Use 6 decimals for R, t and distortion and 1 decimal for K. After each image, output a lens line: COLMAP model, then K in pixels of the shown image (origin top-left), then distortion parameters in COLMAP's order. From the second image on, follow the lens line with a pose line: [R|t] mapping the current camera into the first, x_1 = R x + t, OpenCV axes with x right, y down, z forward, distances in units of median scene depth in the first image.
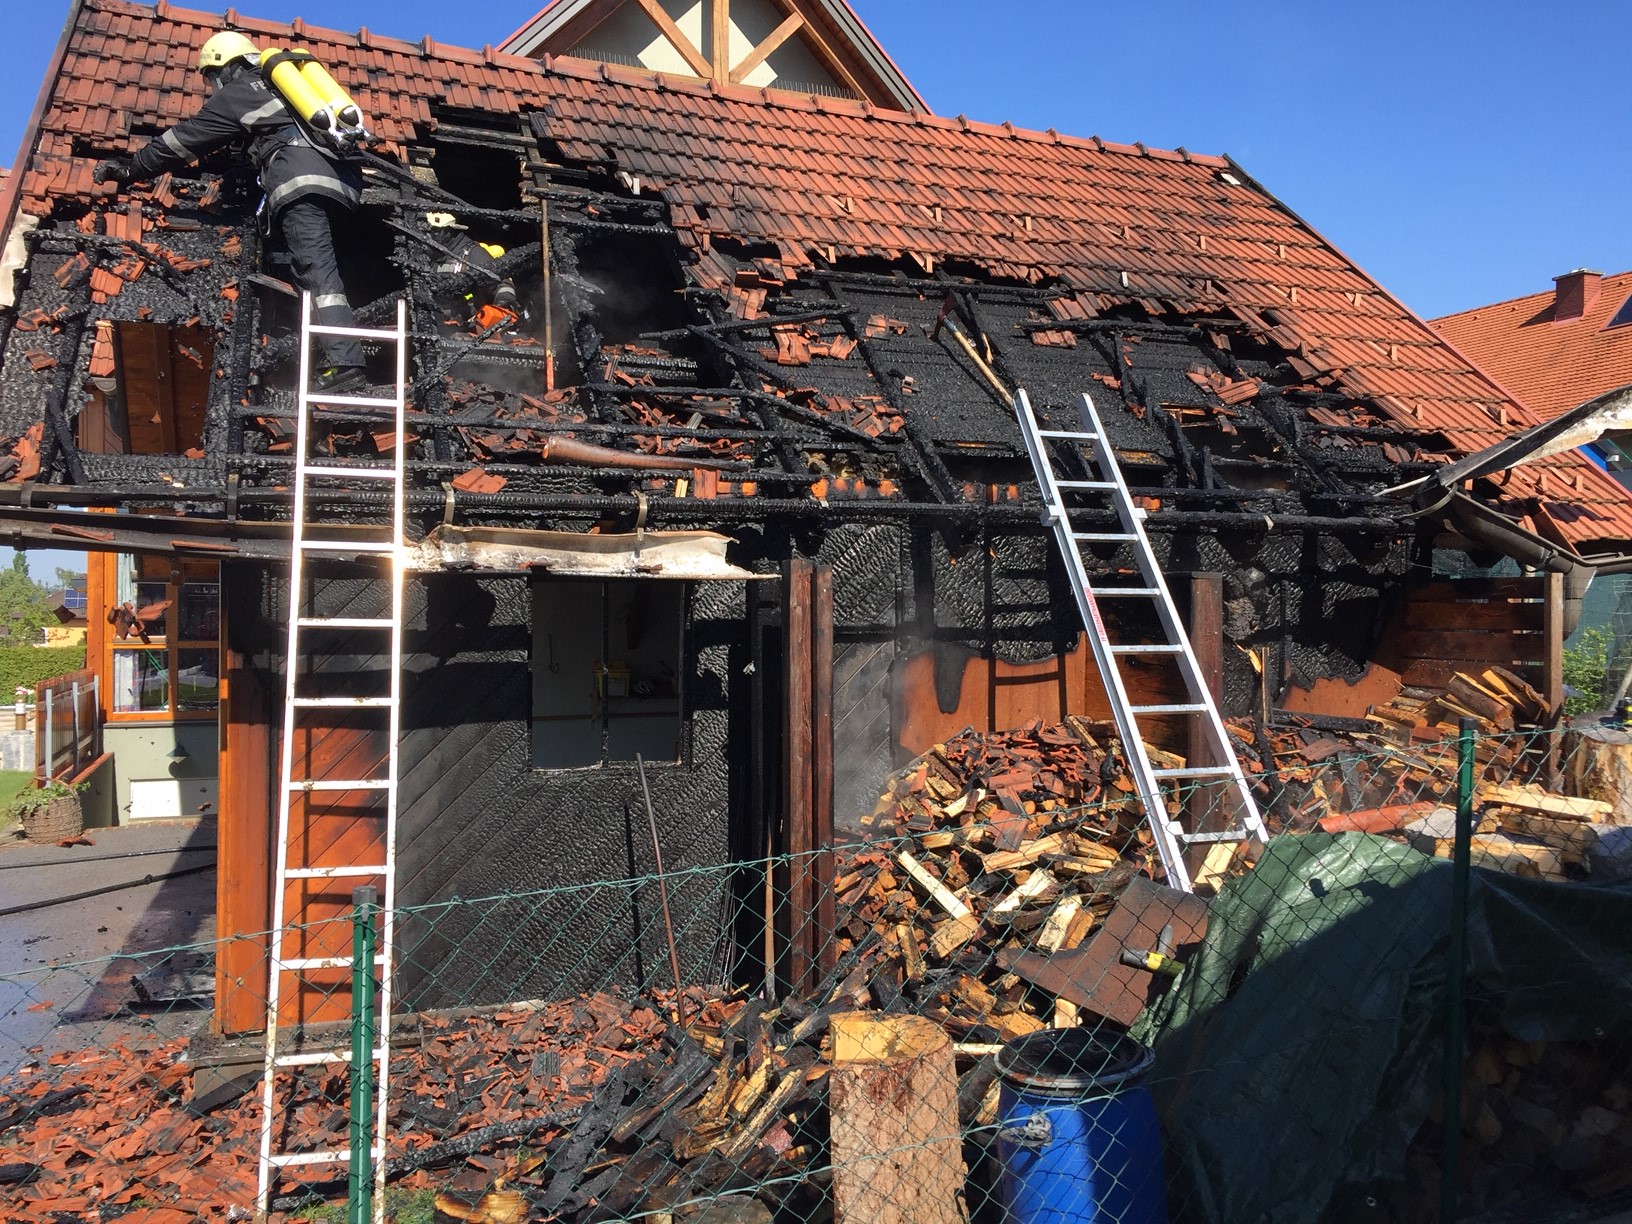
lens RADIAL K [[1404.6, 0, 815.6], [0, 1404.6, 604.1], [0, 0, 1]] dist [0.085358, -0.096395]
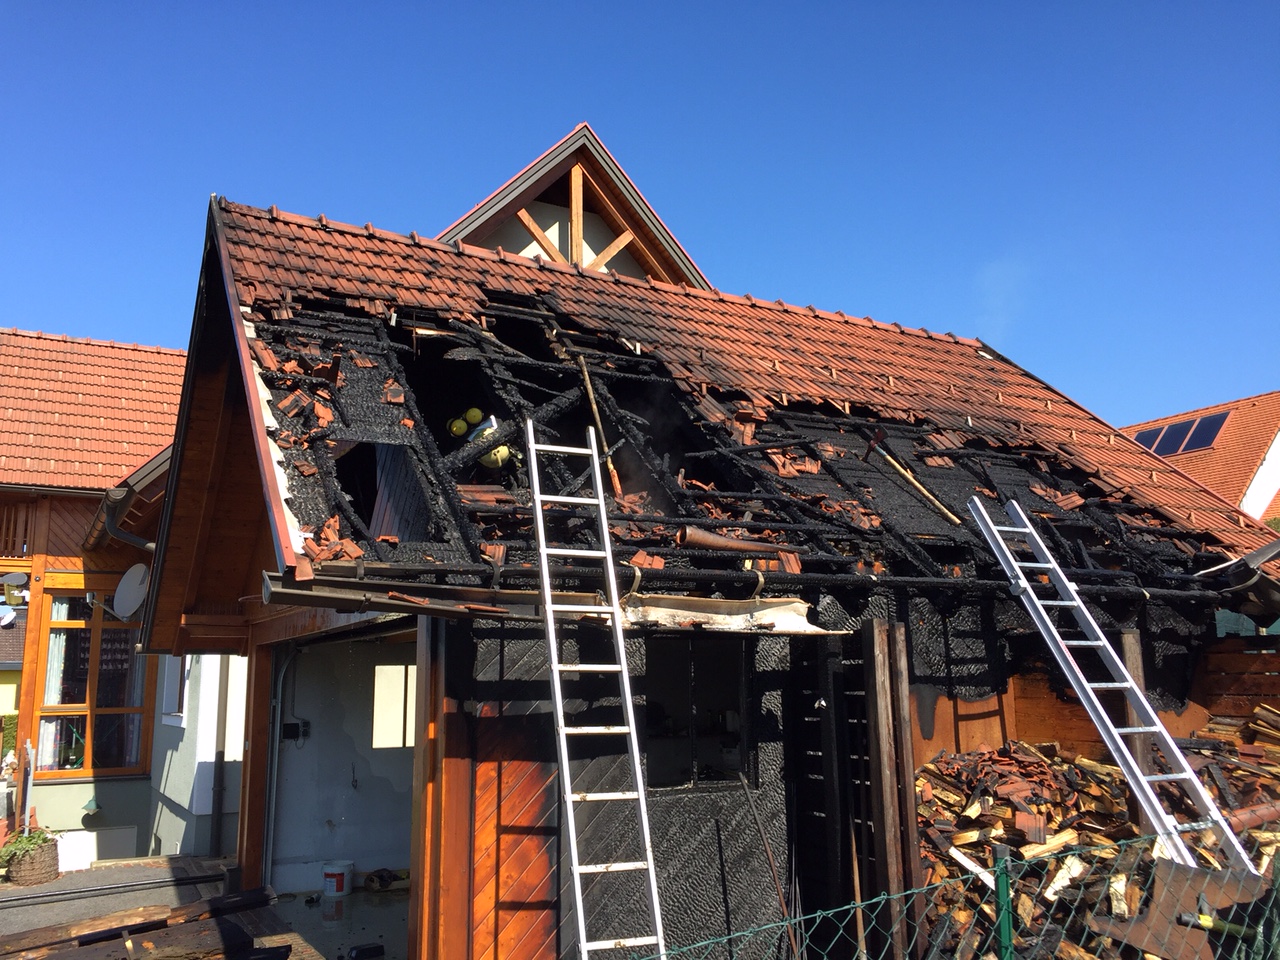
lens RADIAL K [[1101.7, 0, 638.1], [0, 1101.7, 492.1], [0, 0, 1]] dist [0.085358, -0.096395]
pose [[0.991079, 0.007906, 0.133040, -0.298745], [0.013924, 0.986633, -0.162362, 0.013576], [-0.132545, 0.162766, 0.977721, -0.013157]]
